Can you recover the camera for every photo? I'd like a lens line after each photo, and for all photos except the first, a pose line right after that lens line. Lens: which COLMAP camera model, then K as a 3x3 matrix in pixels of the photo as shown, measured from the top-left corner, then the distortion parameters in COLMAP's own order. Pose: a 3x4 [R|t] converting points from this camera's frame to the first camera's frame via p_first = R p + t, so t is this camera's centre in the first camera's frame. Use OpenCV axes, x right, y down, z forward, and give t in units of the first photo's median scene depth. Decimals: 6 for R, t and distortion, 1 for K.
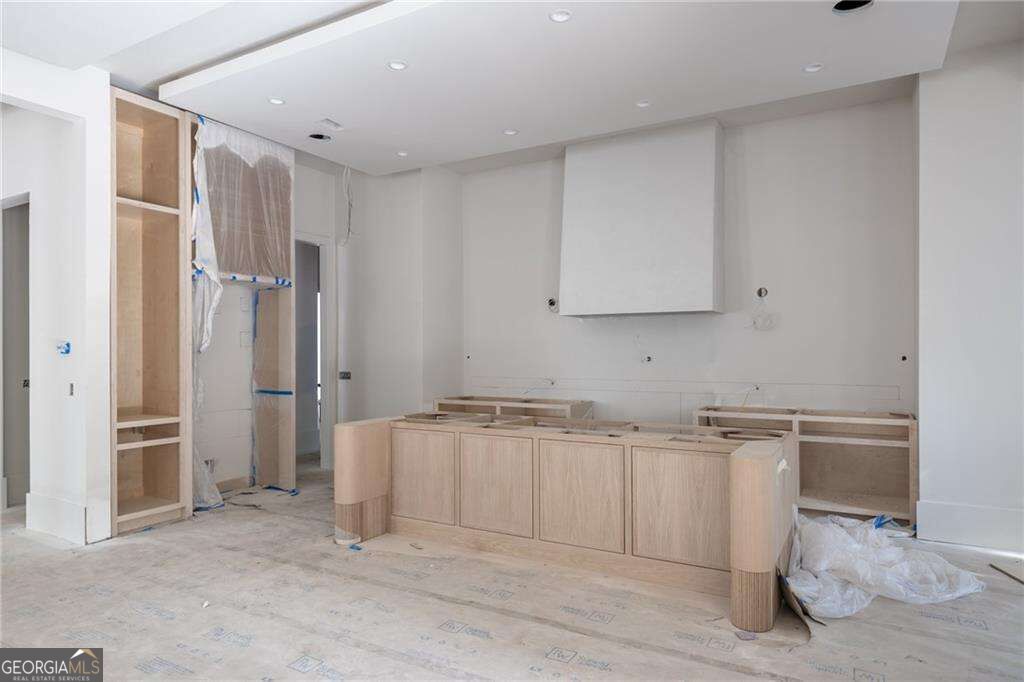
lens RADIAL K [[615.5, 0, 512.0], [0, 615.5, 341.0], [0, 0, 1]] dist [-0.000975, -0.000163]
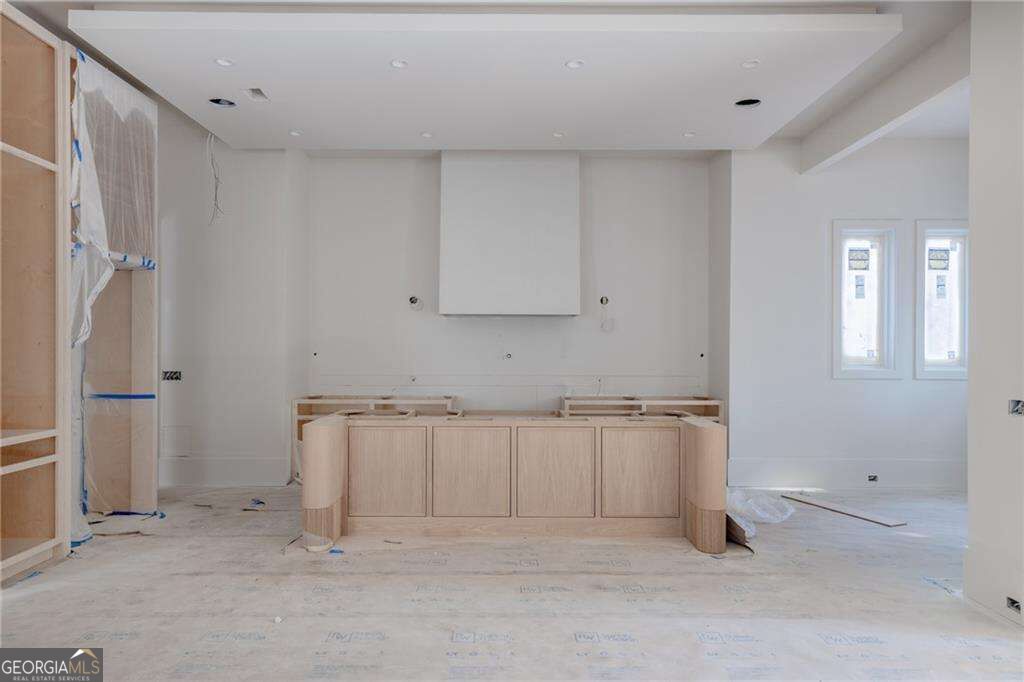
lens RADIAL K [[656.1, 0, 512.0], [0, 656.1, 341.0], [0, 0, 1]] dist [0.003012, 0.002903]
pose [[0.862300, 0.012240, 0.506250, -0.499513], [-0.014964, 0.999887, 0.001315, 0.000996], [-0.506177, -0.008709, 0.862385, -0.020248]]
